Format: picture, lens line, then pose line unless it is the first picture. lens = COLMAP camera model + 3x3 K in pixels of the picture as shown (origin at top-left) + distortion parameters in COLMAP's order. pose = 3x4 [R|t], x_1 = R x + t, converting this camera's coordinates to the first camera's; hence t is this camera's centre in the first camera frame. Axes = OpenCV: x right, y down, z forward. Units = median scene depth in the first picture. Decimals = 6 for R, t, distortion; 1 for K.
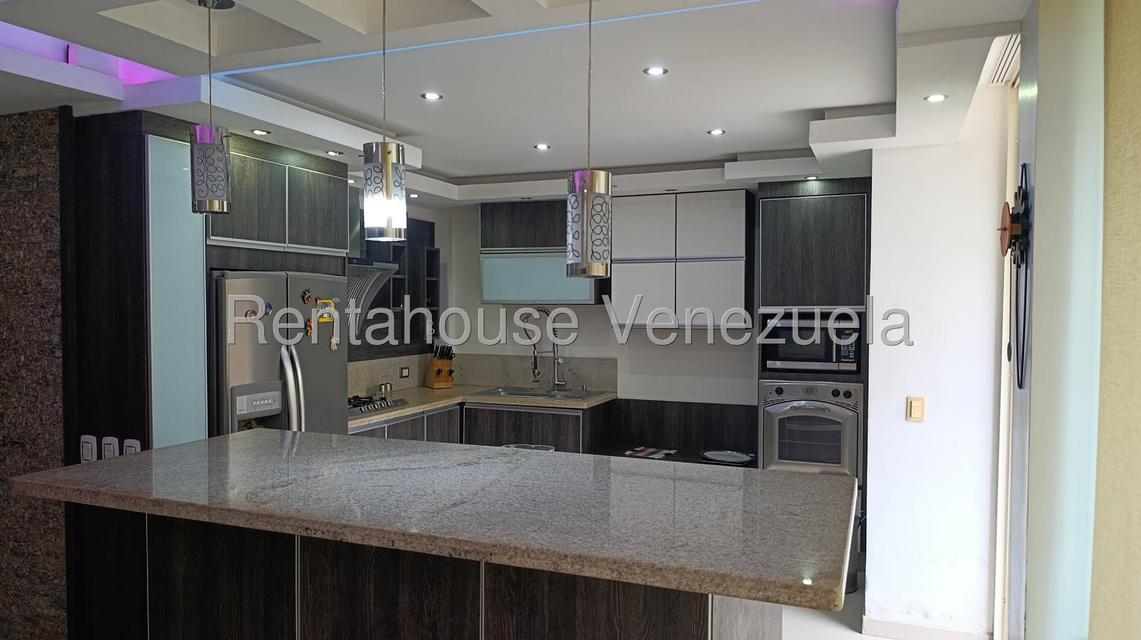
lens RADIAL K [[779.2, 0, 572.5], [0, 779.2, 320.6], [0, 0, 1]] dist [0.012315, -0.022007]
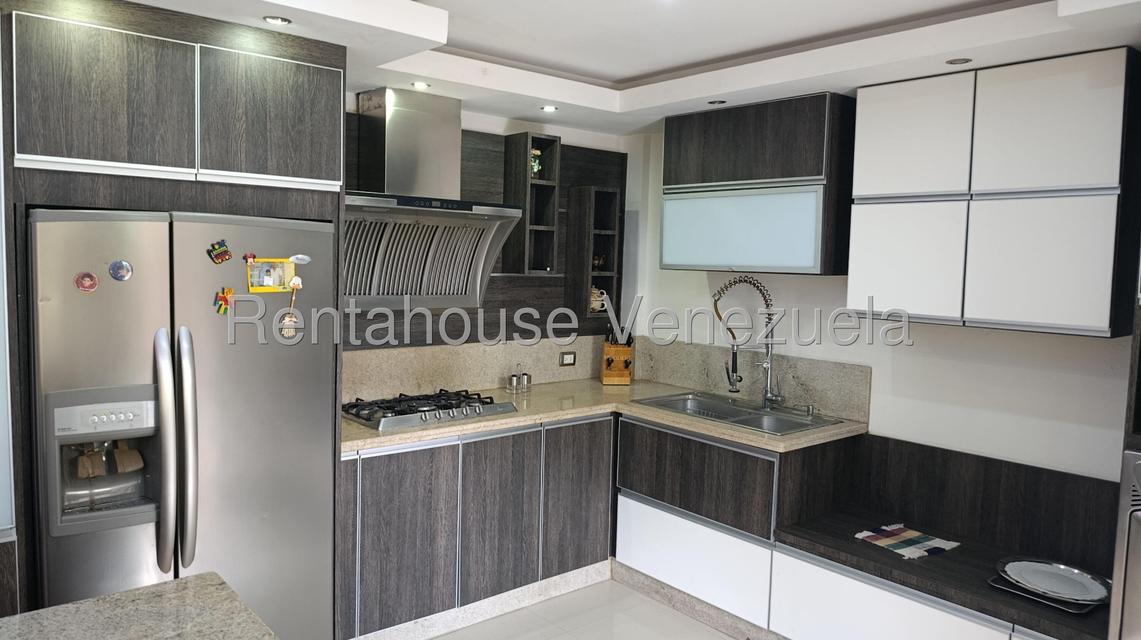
lens RADIAL K [[779.2, 0, 559.4], [0, 779.2, 318.6], [0, 0, 1]] dist [0.012315, -0.022007]
pose [[0.879097, 0.059693, -0.472891, 0.154876], [-0.035696, 0.997586, 0.059567, -0.019042], [0.475305, -0.035485, 0.879105, 0.435607]]
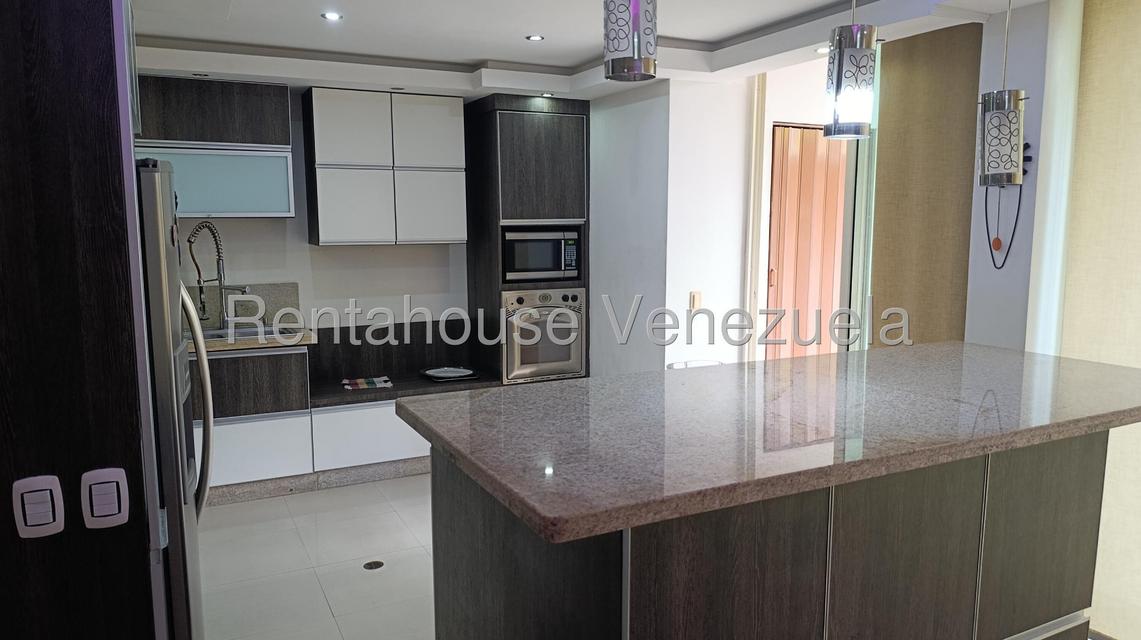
lens RADIAL K [[779.2, 0, 565.9], [0, 779.2, 320.9], [0, 0, 1]] dist [0.012315, -0.022007]
pose [[0.664760, -0.100902, 0.740211, -0.462799], [0.022537, 0.993094, 0.115134, -0.001766], [-0.746717, -0.059854, 0.662444, 0.259291]]
